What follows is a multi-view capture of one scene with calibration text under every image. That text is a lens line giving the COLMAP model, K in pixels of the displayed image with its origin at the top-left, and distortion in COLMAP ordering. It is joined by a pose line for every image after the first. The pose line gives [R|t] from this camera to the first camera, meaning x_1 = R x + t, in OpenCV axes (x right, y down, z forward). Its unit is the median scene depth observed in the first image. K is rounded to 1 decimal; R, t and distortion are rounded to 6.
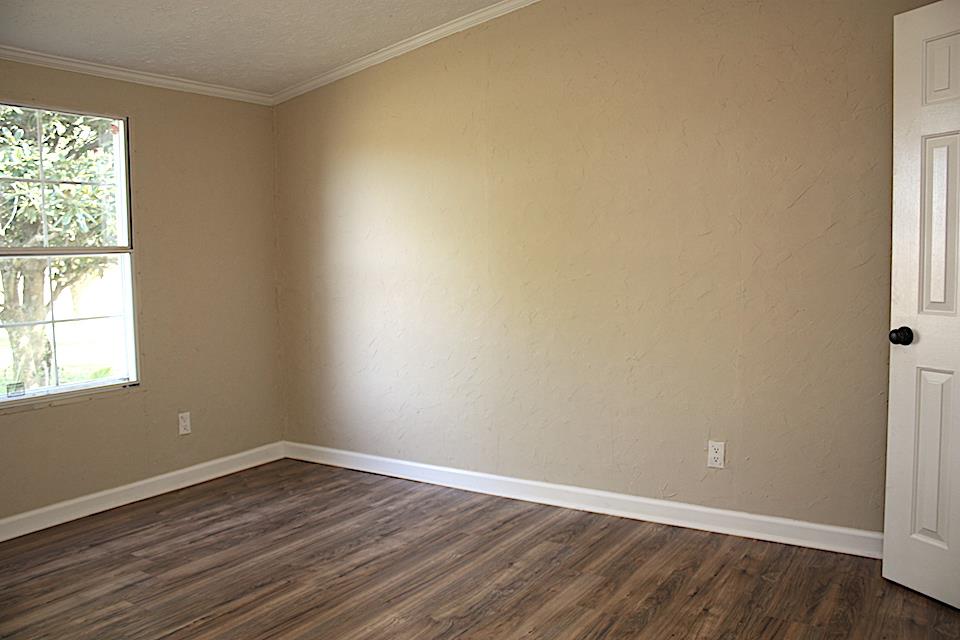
lens RADIAL K [[811.2, 0, 480.6], [0, 811.2, 313.6], [0, 0, 1]] dist [-0.148741, 0.136515]
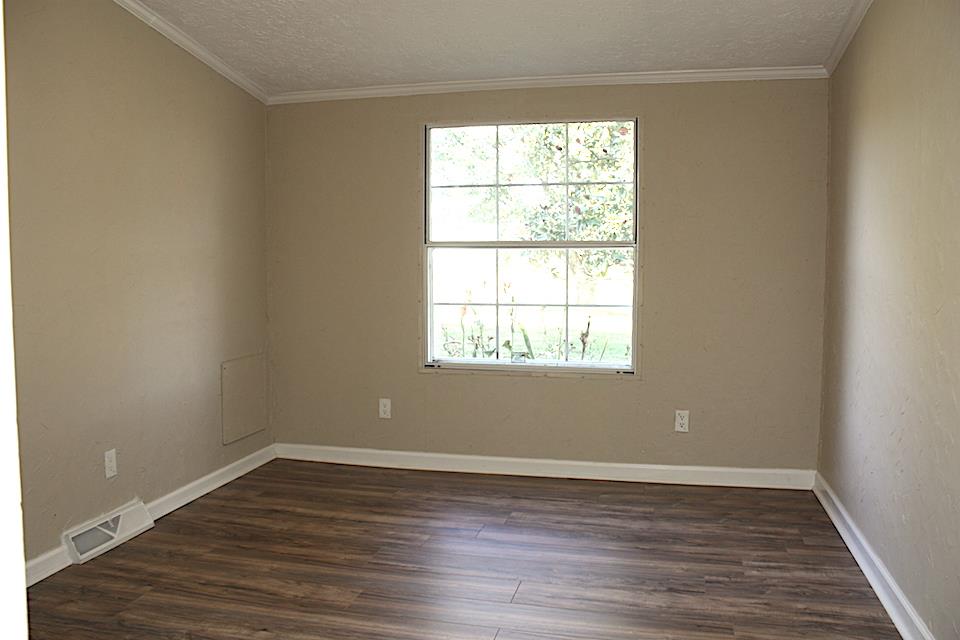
lens RADIAL K [[811.2, 0, 482.1], [0, 811.2, 318.0], [0, 0, 1]] dist [-0.148741, 0.136515]
pose [[0.321010, 0.096384, -0.942159, 0.531019], [-0.073138, 0.994360, 0.076805, -0.053023], [0.944248, 0.044253, 0.326249, 0.486204]]
